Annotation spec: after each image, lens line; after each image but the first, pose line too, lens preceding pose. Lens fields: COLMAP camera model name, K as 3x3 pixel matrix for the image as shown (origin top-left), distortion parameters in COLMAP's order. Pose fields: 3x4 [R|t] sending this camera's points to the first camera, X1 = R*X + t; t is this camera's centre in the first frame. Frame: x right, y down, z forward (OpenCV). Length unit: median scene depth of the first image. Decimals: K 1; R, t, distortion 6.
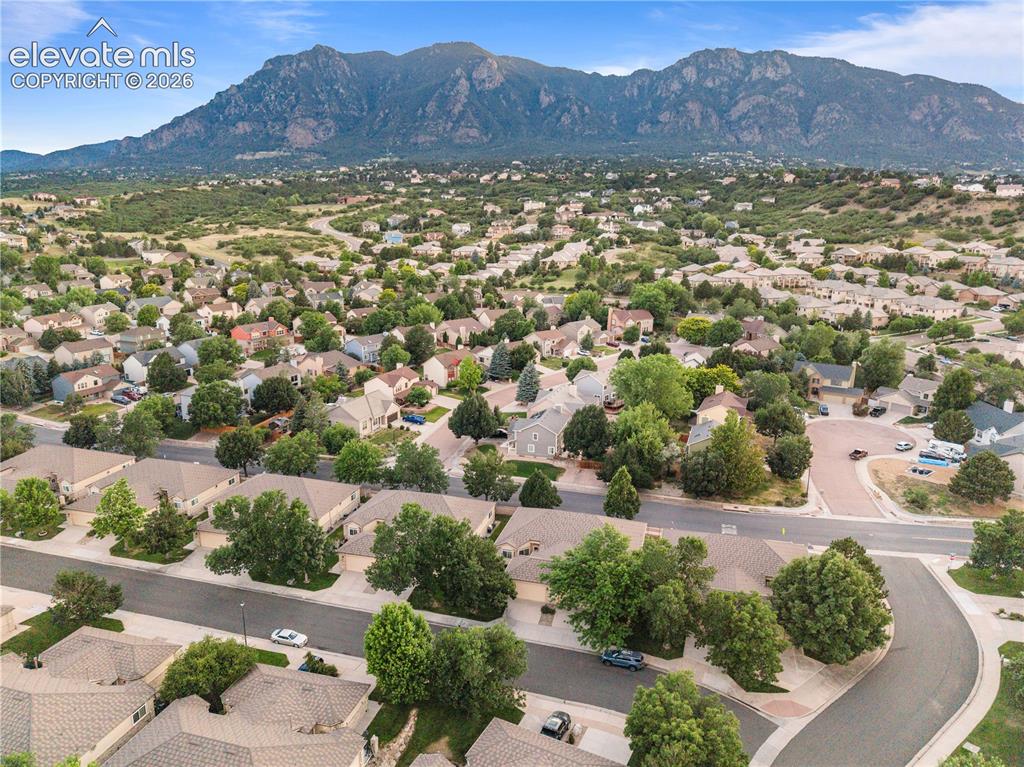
lens RADIAL K [[663.4, 0, 511.3], [0, 663.4, 407.1], [0, 0, 1]] dist [0.001737, -0.015155]
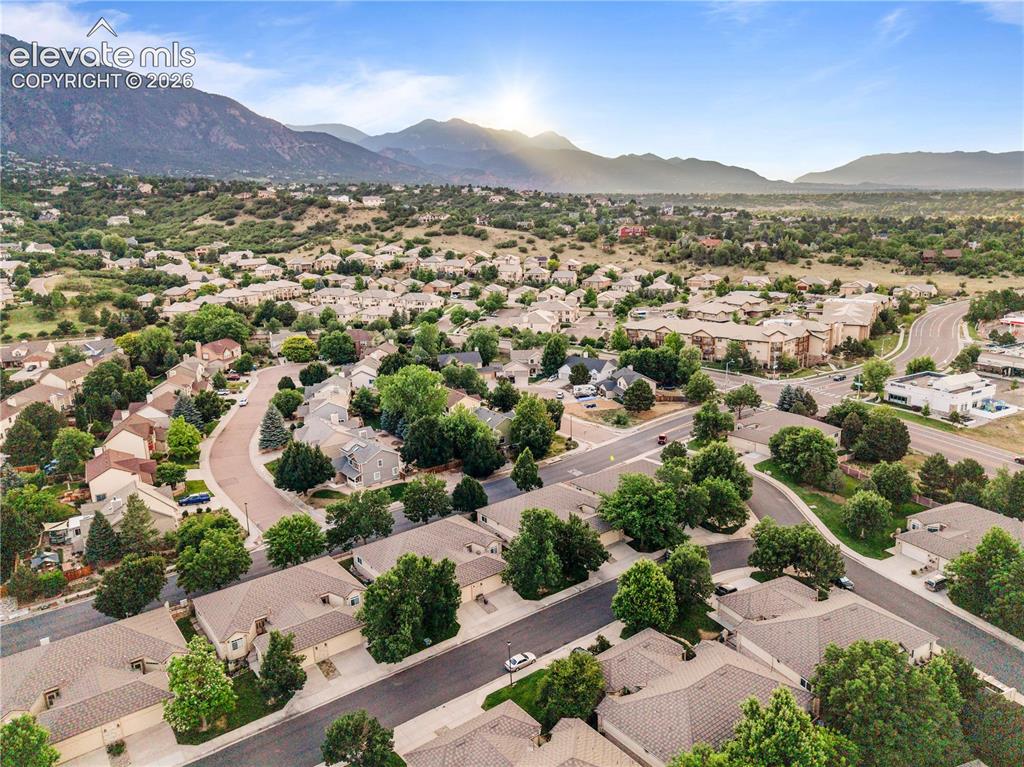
lens RADIAL K [[726.7, 0, 512.0], [0, 726.7, 383.5], [0, 0, 1]] dist [0.001597, -0.005616]
pose [[0.594250, -0.202814, 0.778289, -0.188159], [0.252338, 0.965838, 0.059018, -0.023197], [-0.763670, 0.161320, 0.625127, 0.038319]]
